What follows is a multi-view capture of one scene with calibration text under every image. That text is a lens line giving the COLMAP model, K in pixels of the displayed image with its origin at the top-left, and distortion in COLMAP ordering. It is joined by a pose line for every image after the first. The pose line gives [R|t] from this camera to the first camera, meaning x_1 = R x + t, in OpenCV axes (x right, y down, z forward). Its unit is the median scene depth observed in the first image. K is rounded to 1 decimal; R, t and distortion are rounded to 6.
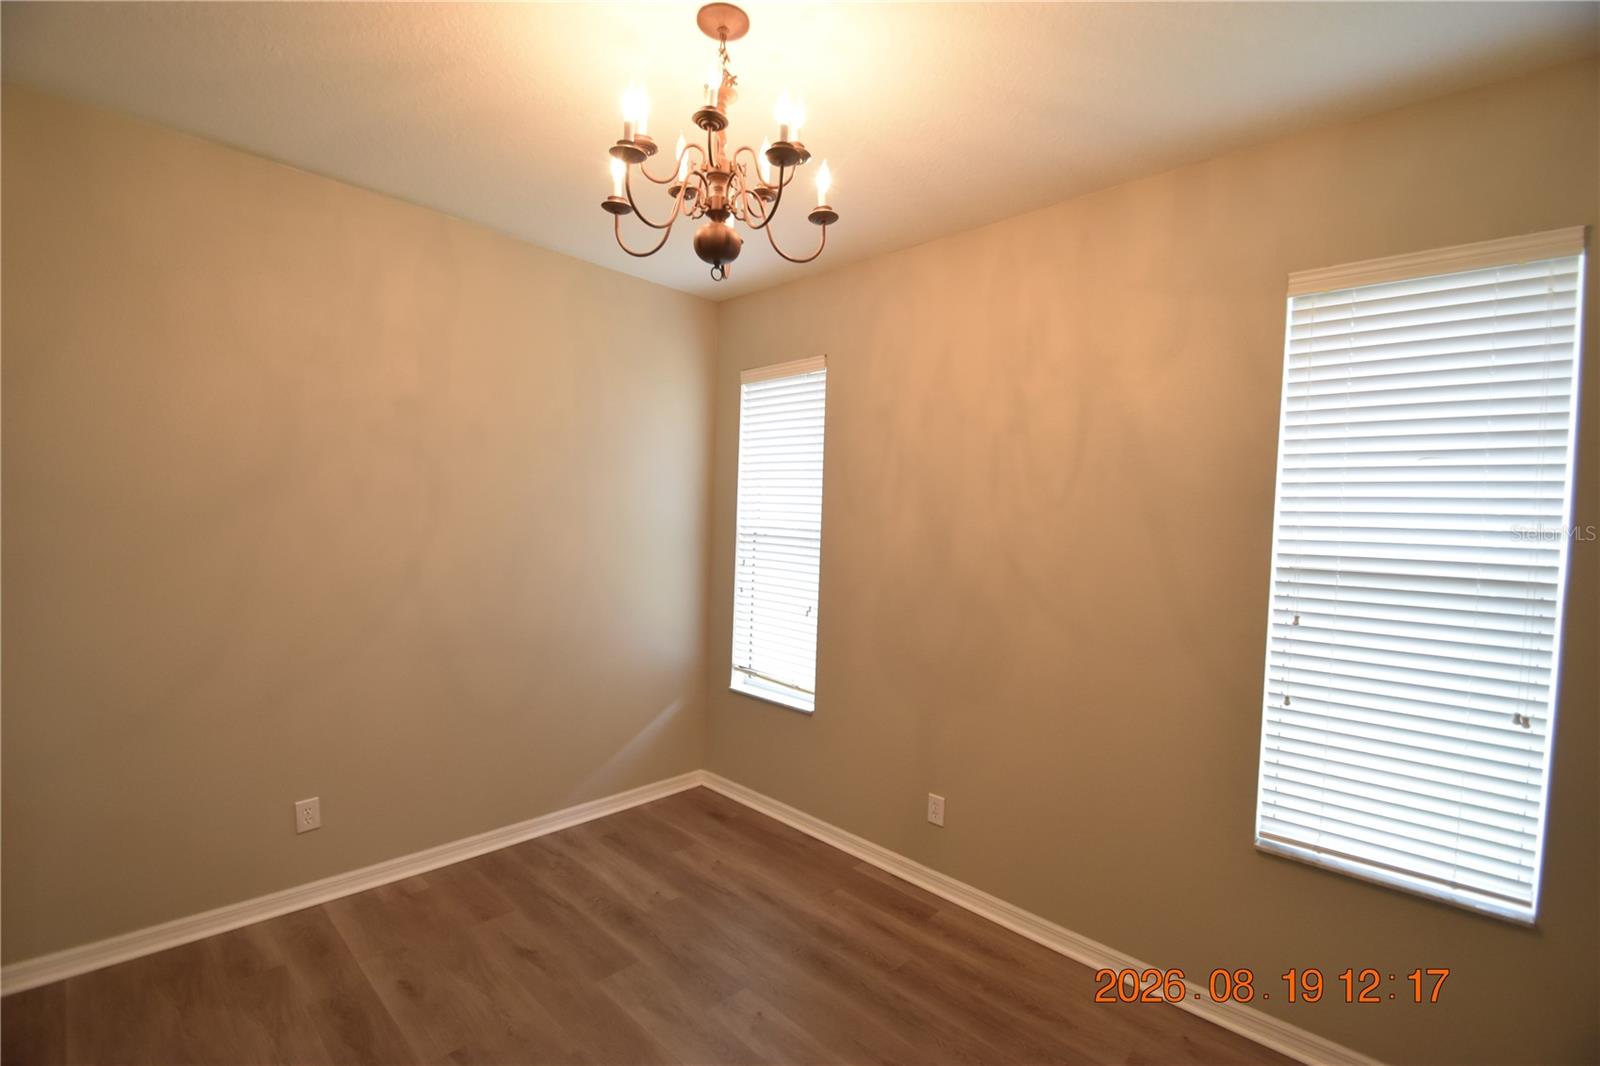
lens RADIAL K [[700.8, 0, 791.3], [0, 700.8, 540.7], [0, 0, 1]] dist [0.008864, -0.011388]
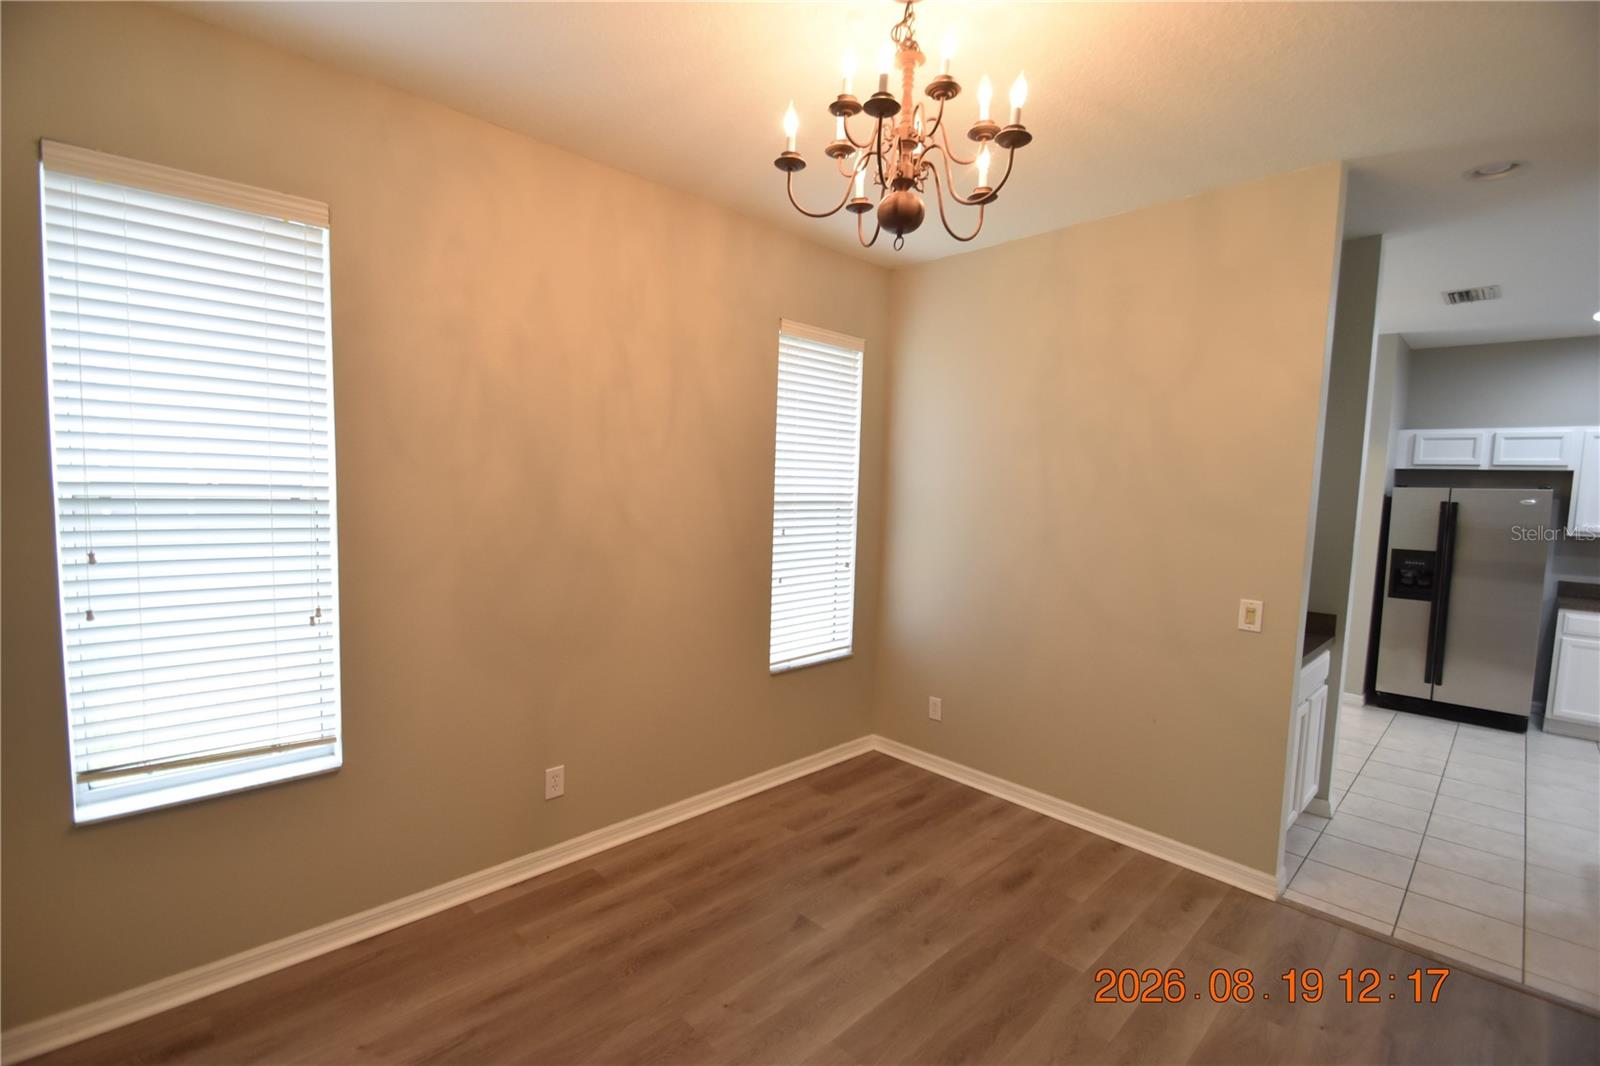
lens RADIAL K [[700.8, 0, 789.8], [0, 700.8, 540.8], [0, 0, 1]] dist [0.008864, -0.011388]
pose [[0.042052, -0.119579, 0.991934, -0.696494], [0.004234, 0.992824, 0.119507, -0.048654], [-0.999106, -0.000825, 0.042256, 0.671589]]
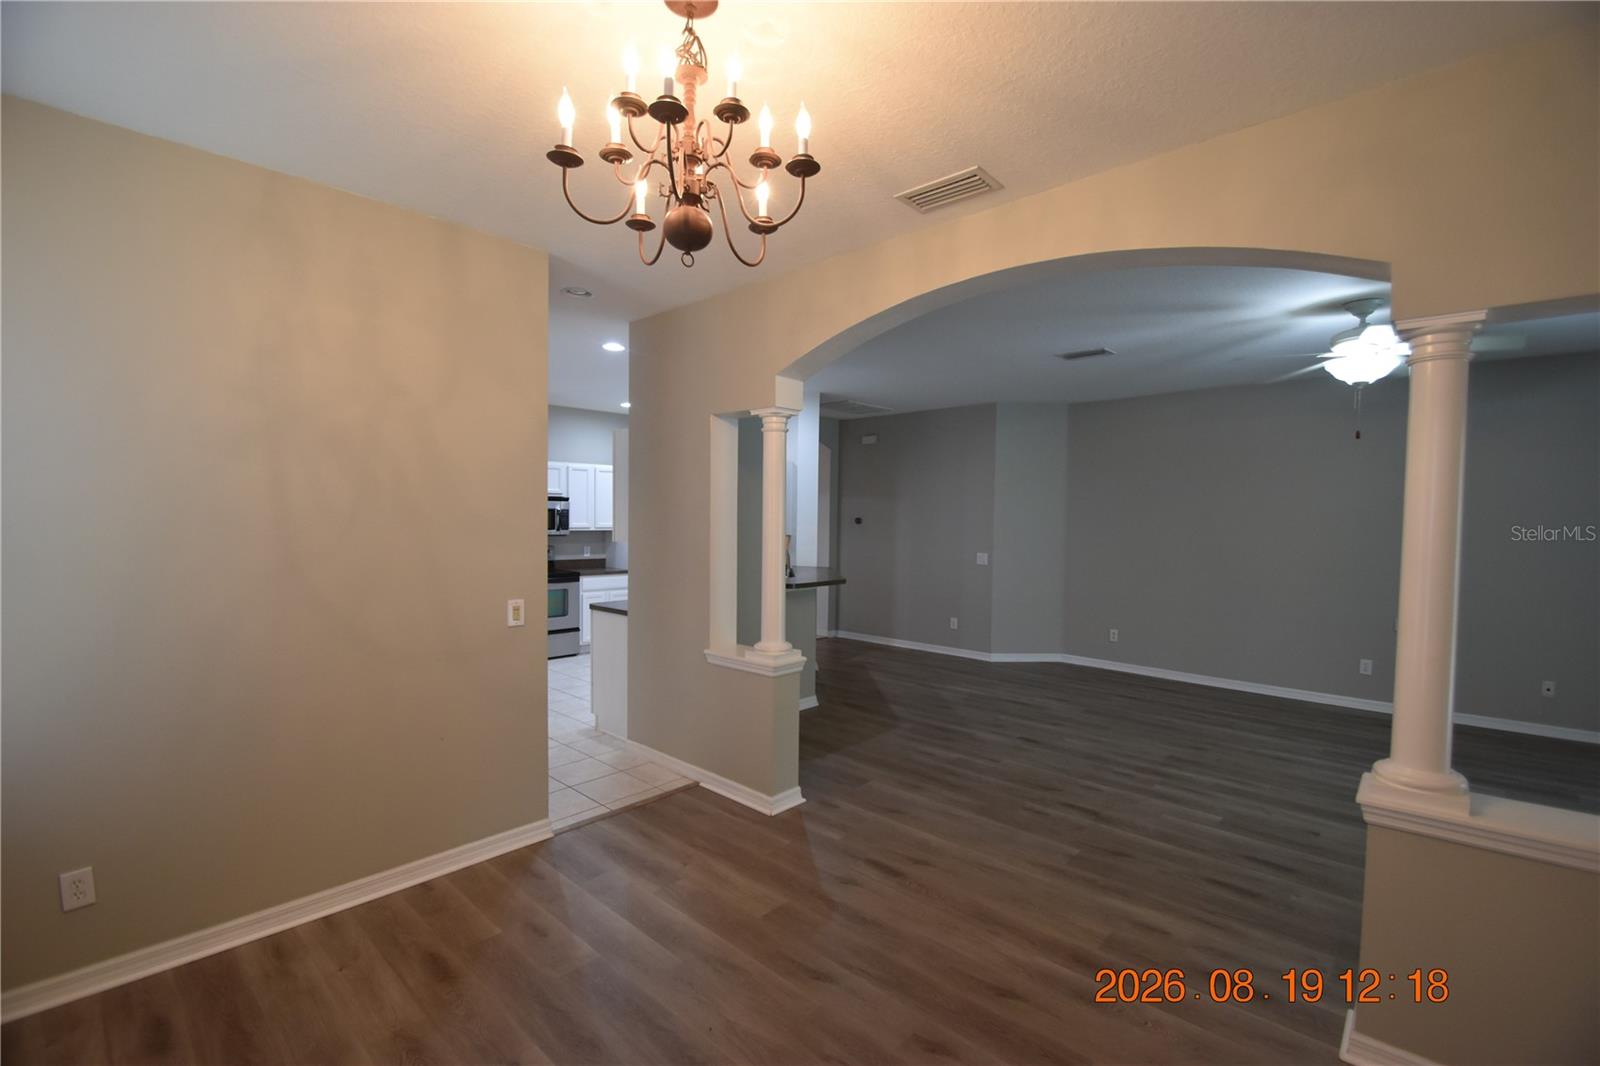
lens RADIAL K [[700.8, 0, 790.3], [0, 700.8, 540.1], [0, 0, 1]] dist [0.008864, -0.011388]
pose [[-0.998861, -0.046506, -0.010663, -0.154003], [-0.047132, 0.996512, 0.068862, -0.043895], [0.007424, 0.069286, -0.997569, 1.194362]]
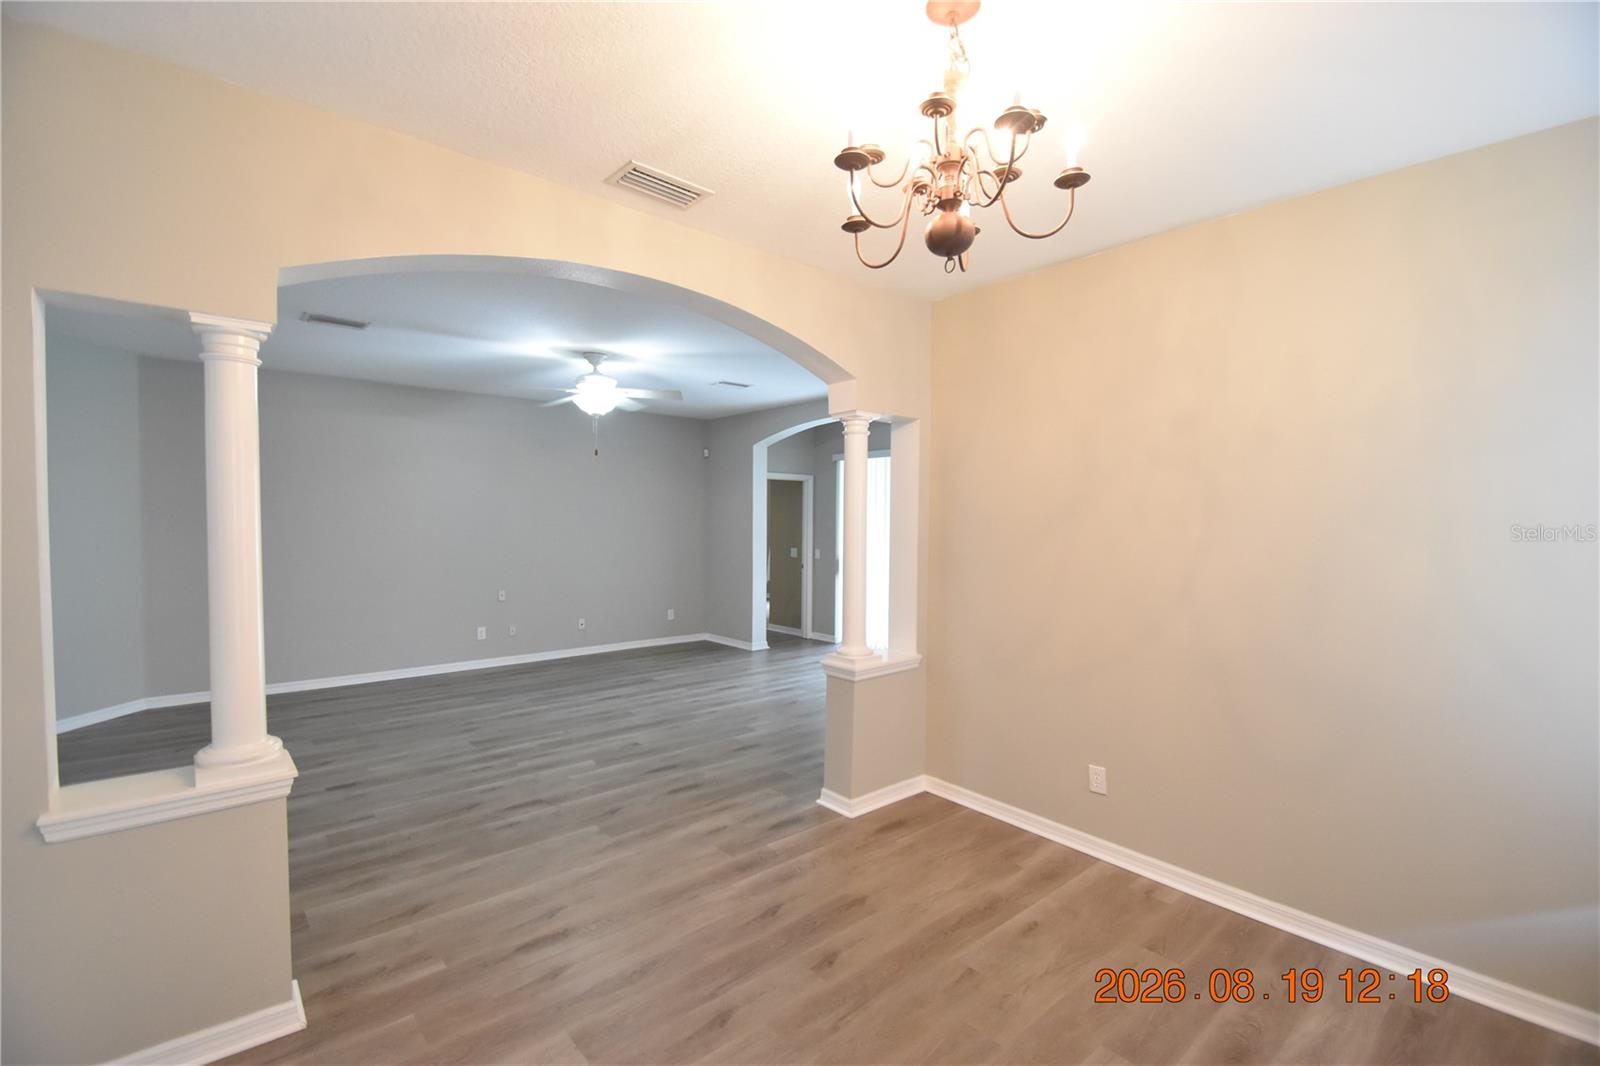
lens RADIAL K [[700.8, 0, 792.7], [0, 700.8, 540.7], [0, 0, 1]] dist [0.008864, -0.011388]
pose [[-0.091202, -0.003885, -0.995825, 0.524375], [-0.044538, 0.999008, 0.000181, 0.002748], [0.994836, 0.044368, -0.091284, 0.532897]]
